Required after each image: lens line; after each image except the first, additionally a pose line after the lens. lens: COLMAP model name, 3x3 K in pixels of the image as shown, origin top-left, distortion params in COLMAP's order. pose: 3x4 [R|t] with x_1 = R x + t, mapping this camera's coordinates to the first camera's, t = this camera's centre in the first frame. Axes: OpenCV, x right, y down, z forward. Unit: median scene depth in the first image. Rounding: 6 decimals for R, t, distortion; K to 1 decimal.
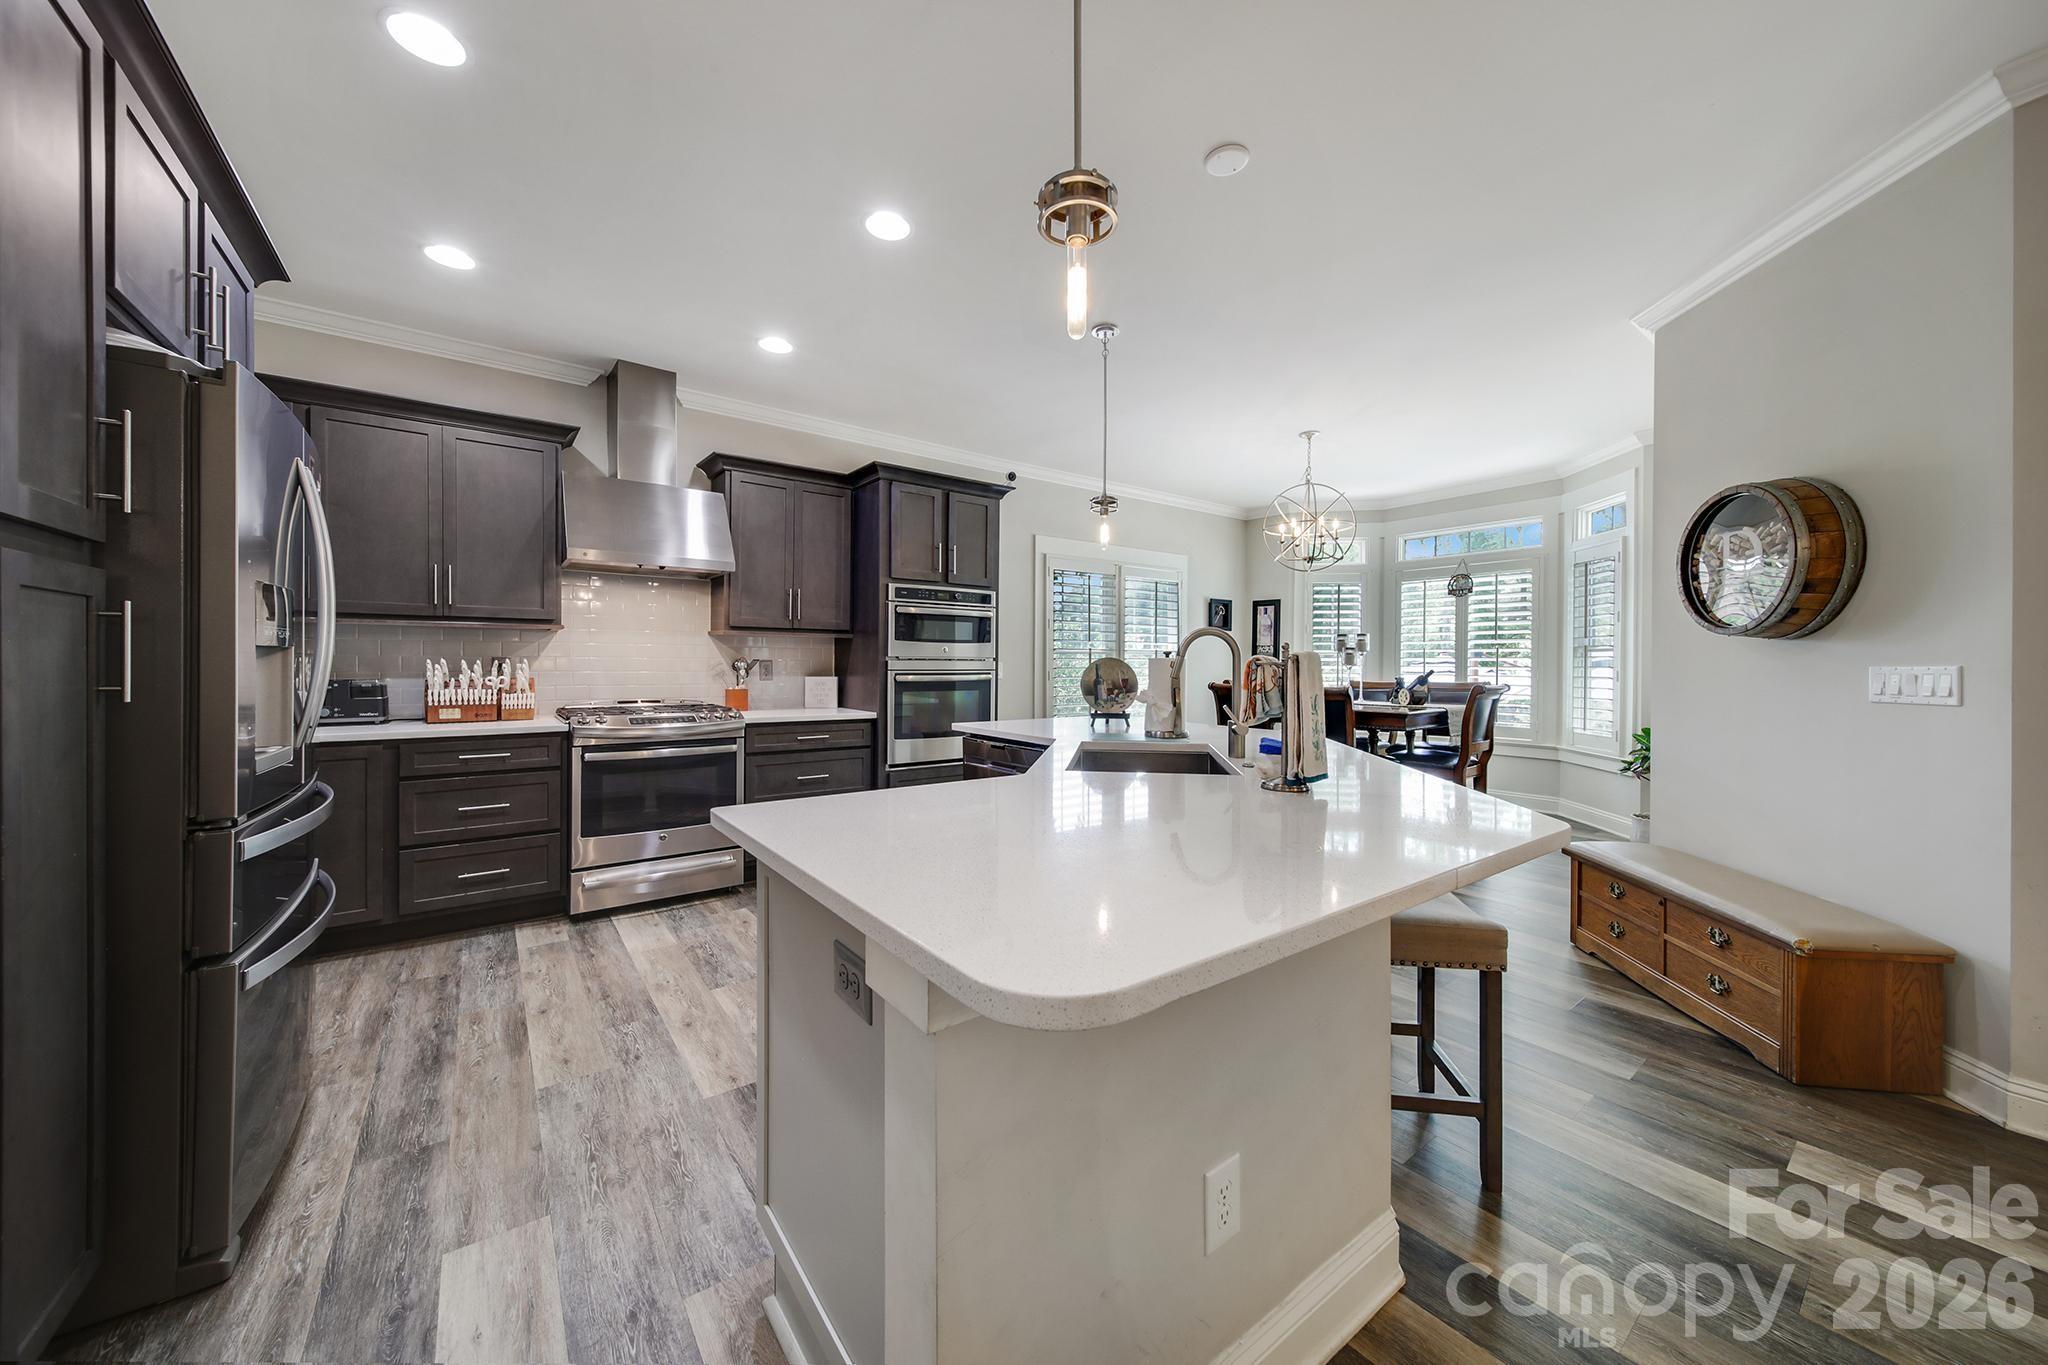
lens RADIAL K [[716.8, 0, 1021.9], [0, 716.8, 669.7], [0, 0, 1]] dist [0.001433, -0.002389]
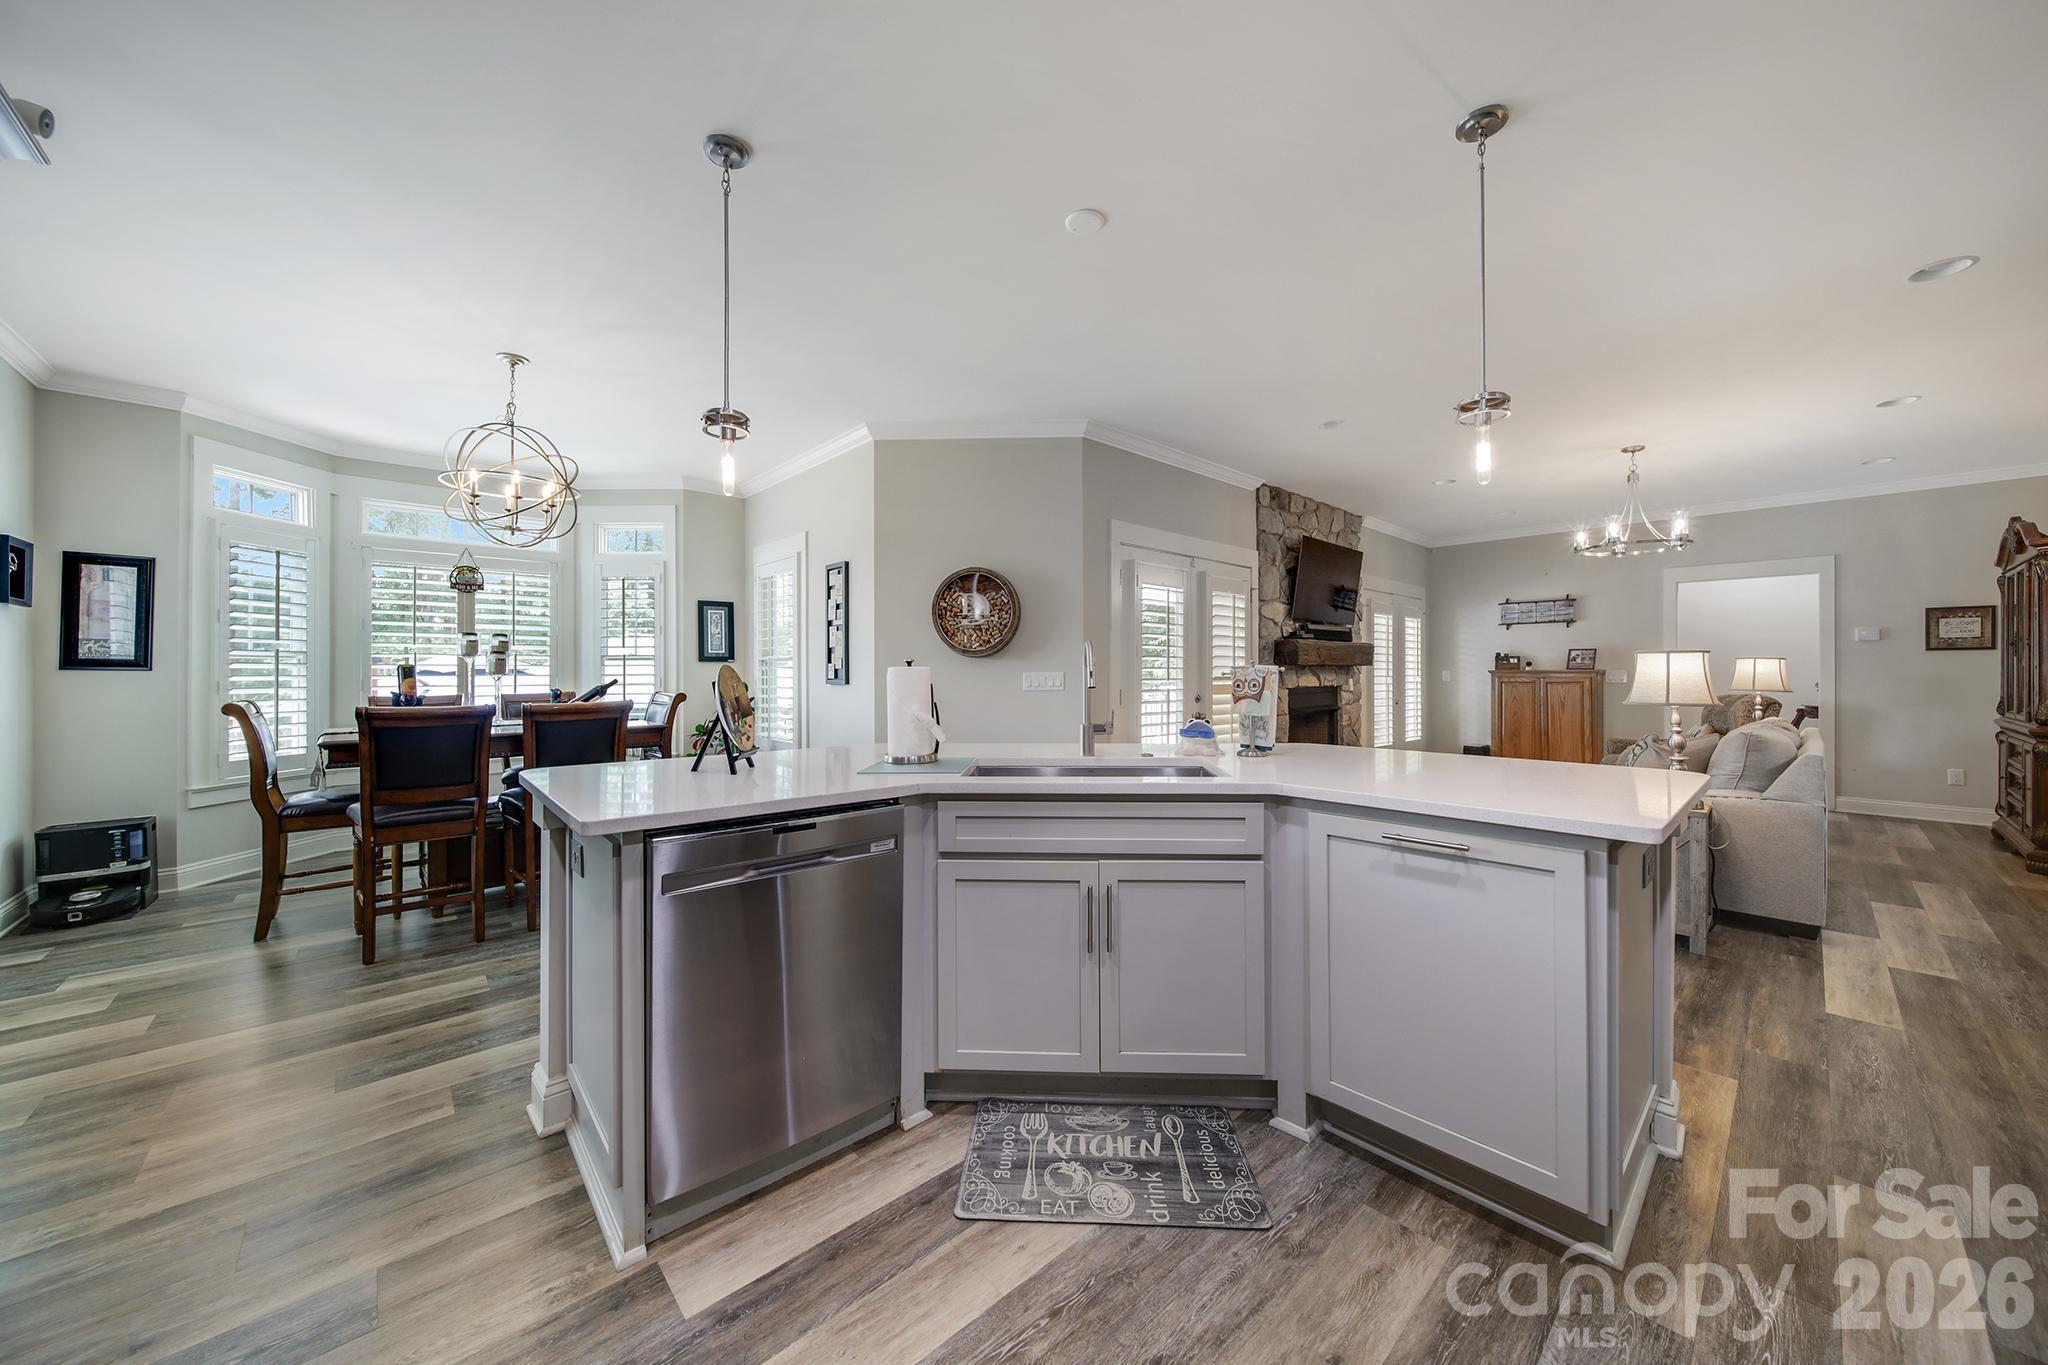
lens RADIAL K [[716.8, 0, 1021.9], [0, 716.8, 669.7], [0, 0, 1]] dist [0.001433, -0.002389]
pose [[-0.092855, -0.001993, 0.995678, -0.429807], [0.009241, 0.999953, 0.002864, -0.011264], [-0.995637, 0.009467, -0.092833, 0.639941]]
